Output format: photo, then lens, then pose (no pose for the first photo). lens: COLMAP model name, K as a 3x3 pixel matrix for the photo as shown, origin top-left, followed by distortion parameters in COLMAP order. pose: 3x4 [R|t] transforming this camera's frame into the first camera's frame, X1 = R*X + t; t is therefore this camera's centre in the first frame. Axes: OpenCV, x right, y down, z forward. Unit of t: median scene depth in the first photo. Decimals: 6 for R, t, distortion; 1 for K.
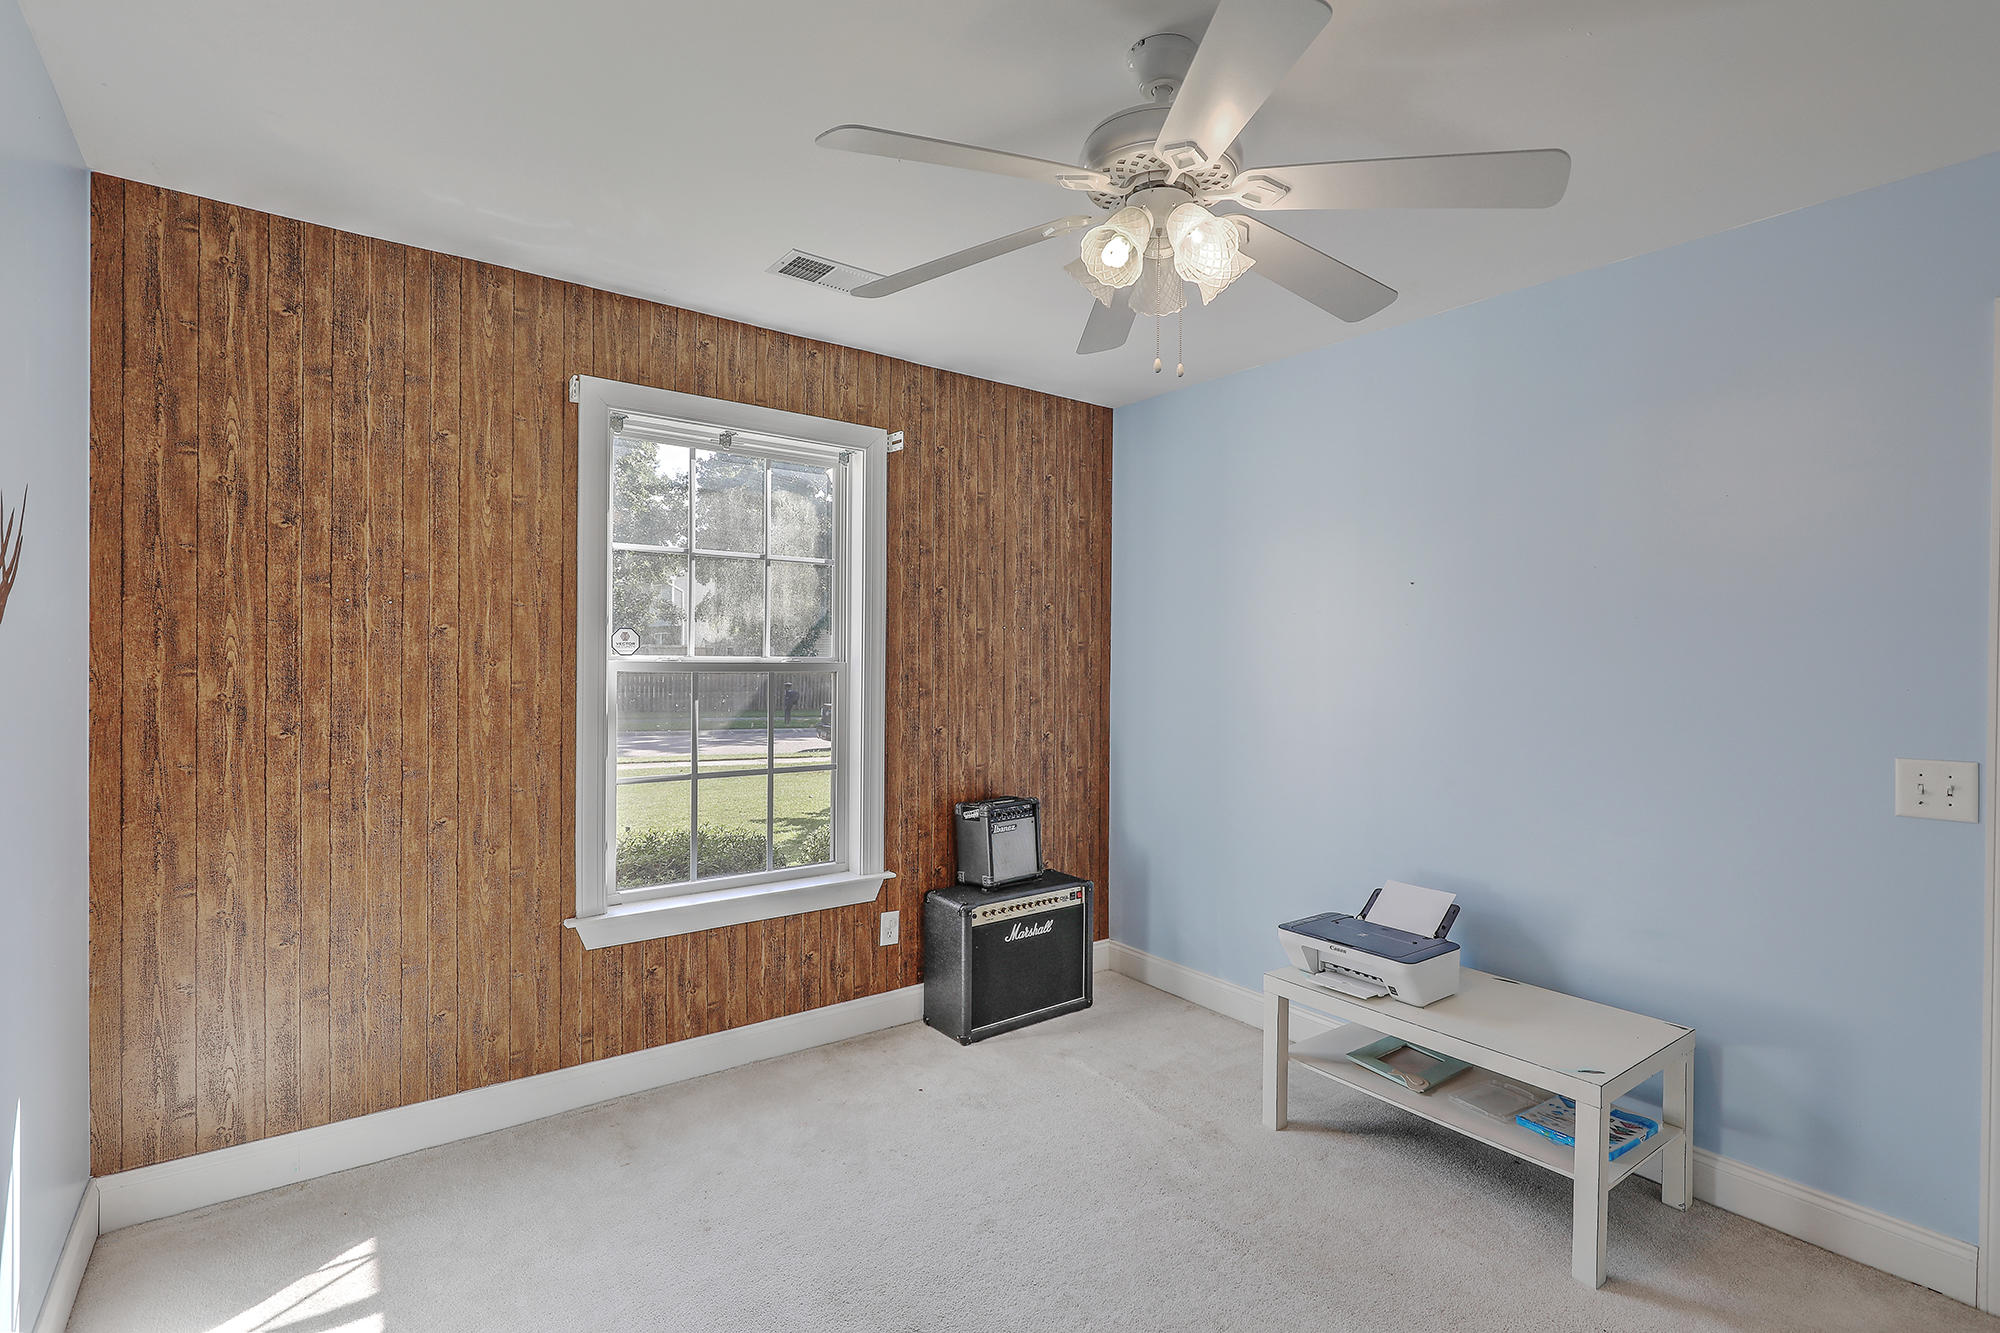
lens RADIAL K [[922.4, 0, 1010.5], [0, 922.4, 651.9], [0, 0, 1]] dist [0.002905, -0.000187]
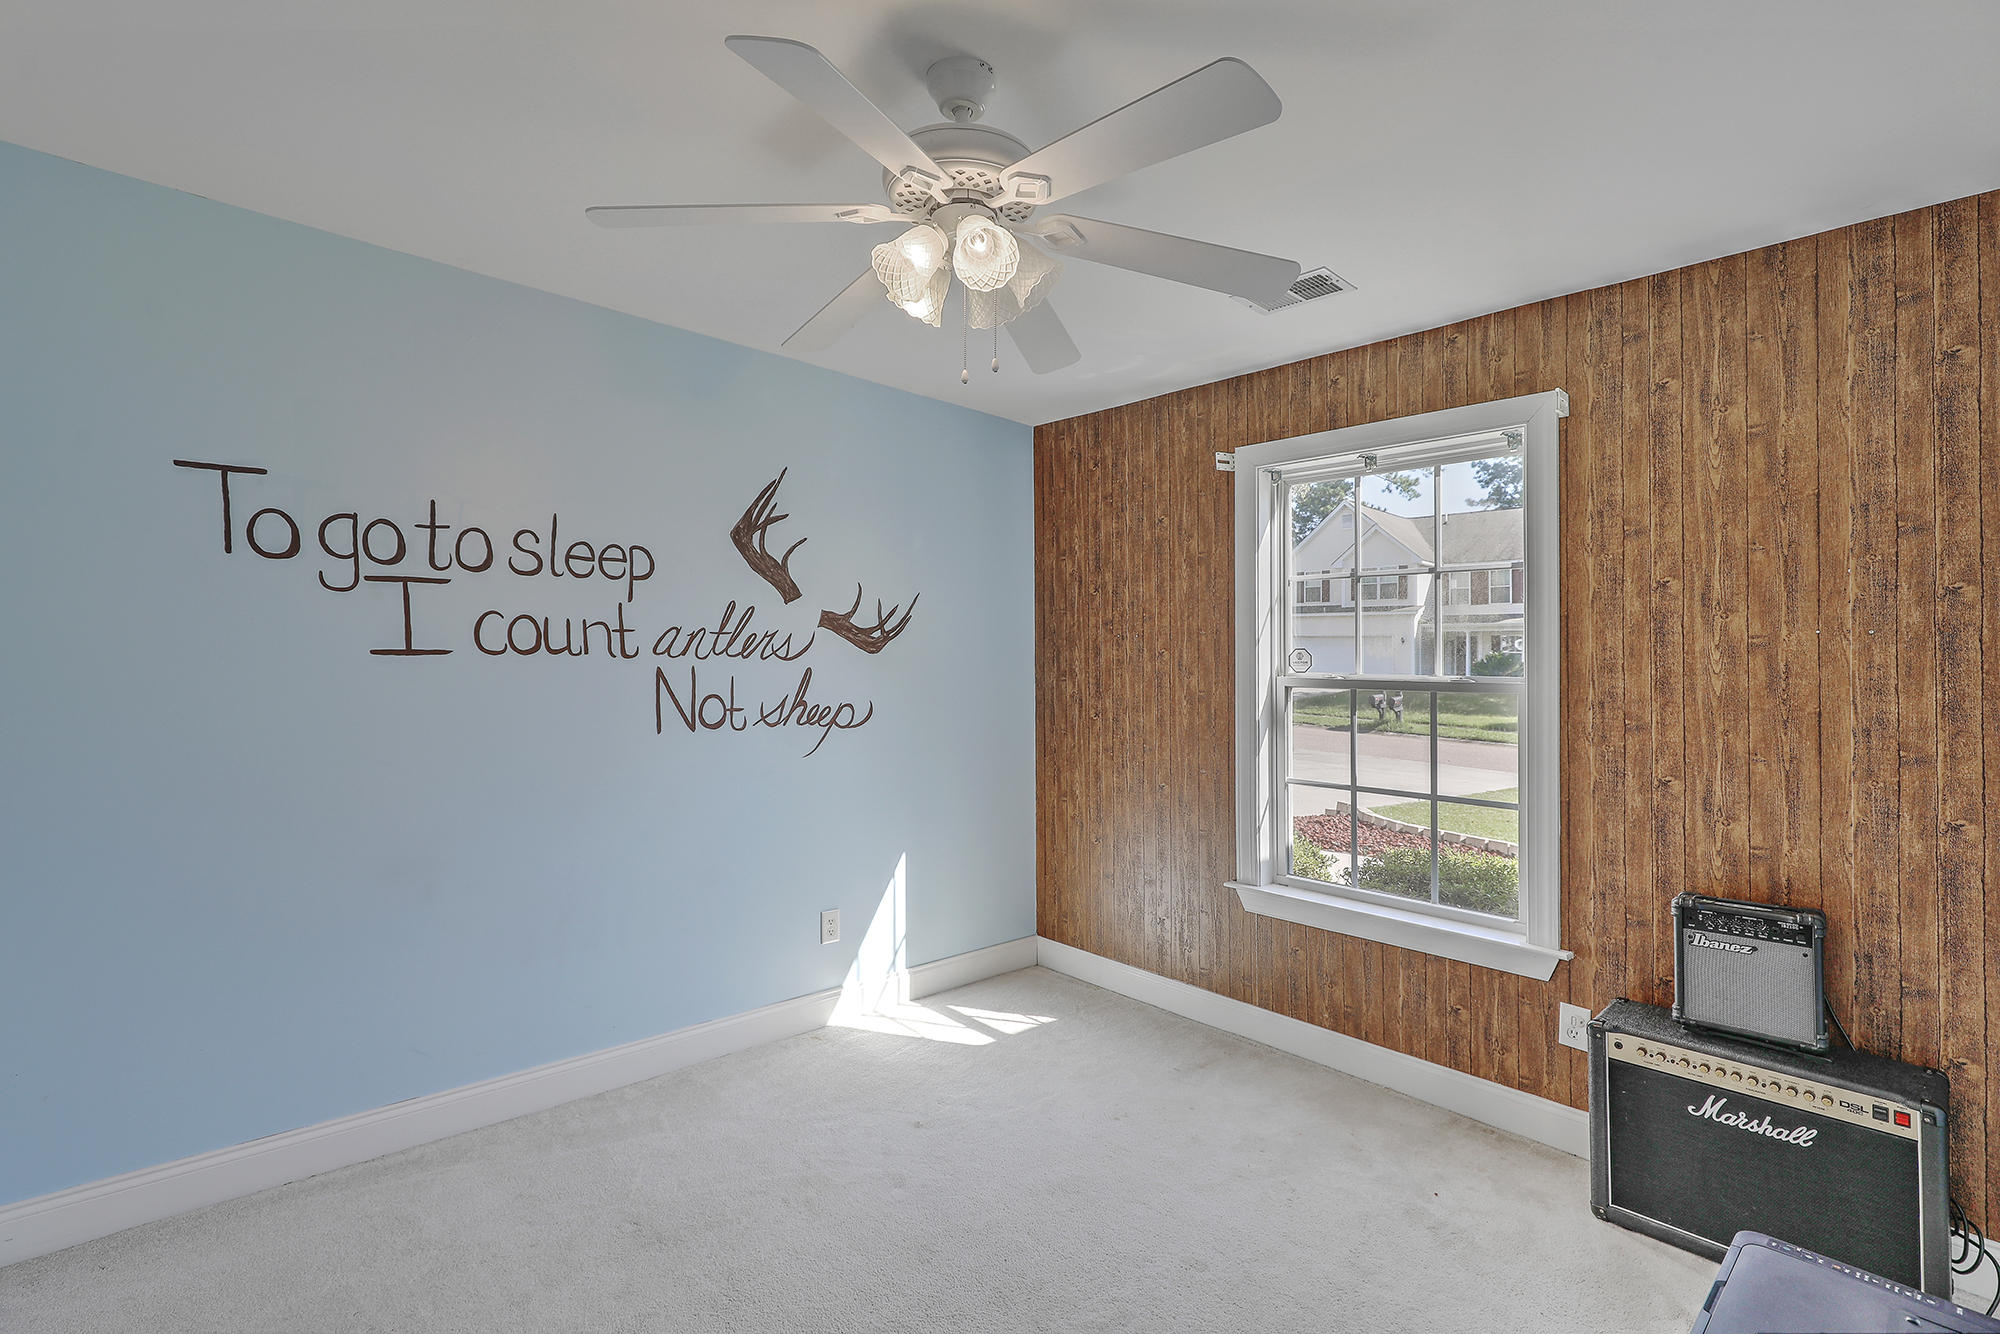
lens RADIAL K [[903.8, 0, 1013.6], [0, 903.8, 664.6], [0, 0, 1]] dist [0.002299, -0.000451]
pose [[0.130018, -0.005412, -0.991497, 0.597642], [-0.008439, 0.999943, -0.006565, 0.004034], [0.991476, 0.009221, 0.129965, 0.456604]]
